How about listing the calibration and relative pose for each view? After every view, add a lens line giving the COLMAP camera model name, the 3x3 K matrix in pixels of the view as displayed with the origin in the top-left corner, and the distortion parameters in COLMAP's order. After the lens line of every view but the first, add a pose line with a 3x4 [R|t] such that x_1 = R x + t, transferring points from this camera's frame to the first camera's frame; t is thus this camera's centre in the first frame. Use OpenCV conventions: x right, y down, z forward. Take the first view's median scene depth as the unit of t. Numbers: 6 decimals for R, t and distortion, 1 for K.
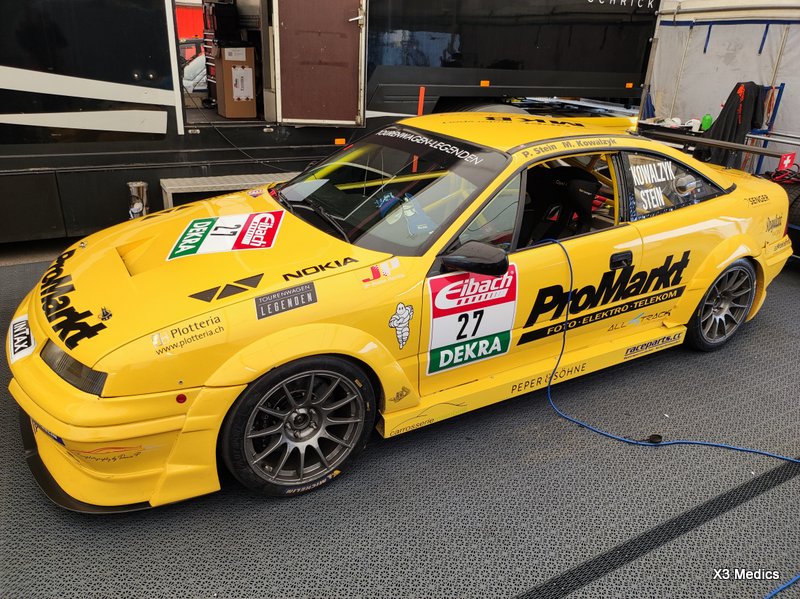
lens RADIAL K [[601.7, 0, 401.0], [0, 601.7, 297.7], [0, 0, 1]] dist [0.028681, 0.001318]
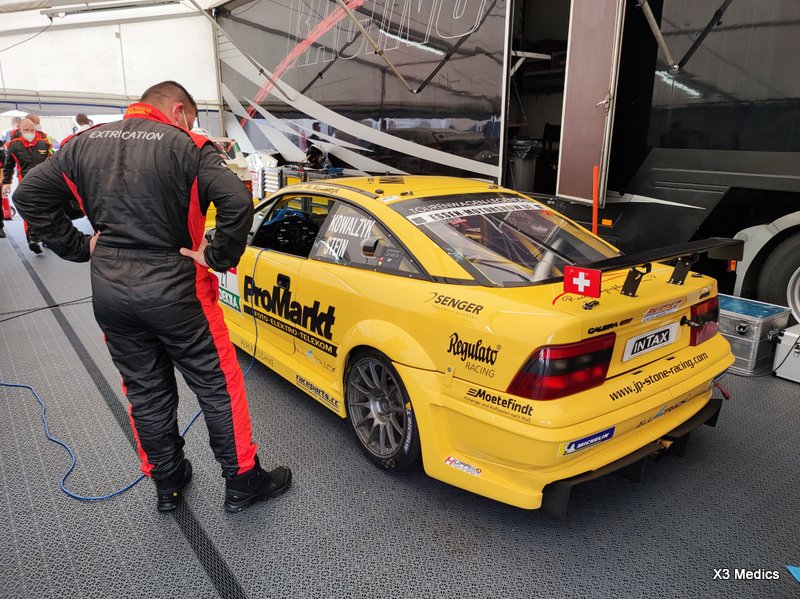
lens RADIAL K [[601.7, 0, 399.6], [0, 601.7, 301.5], [0, 0, 1]] dist [0.028681, 0.001318]
pose [[0.112156, 0.225615, -0.967739, 1.429708], [-0.392774, 0.904642, 0.165384, -0.289103], [0.912770, 0.361554, 0.190077, 0.922628]]
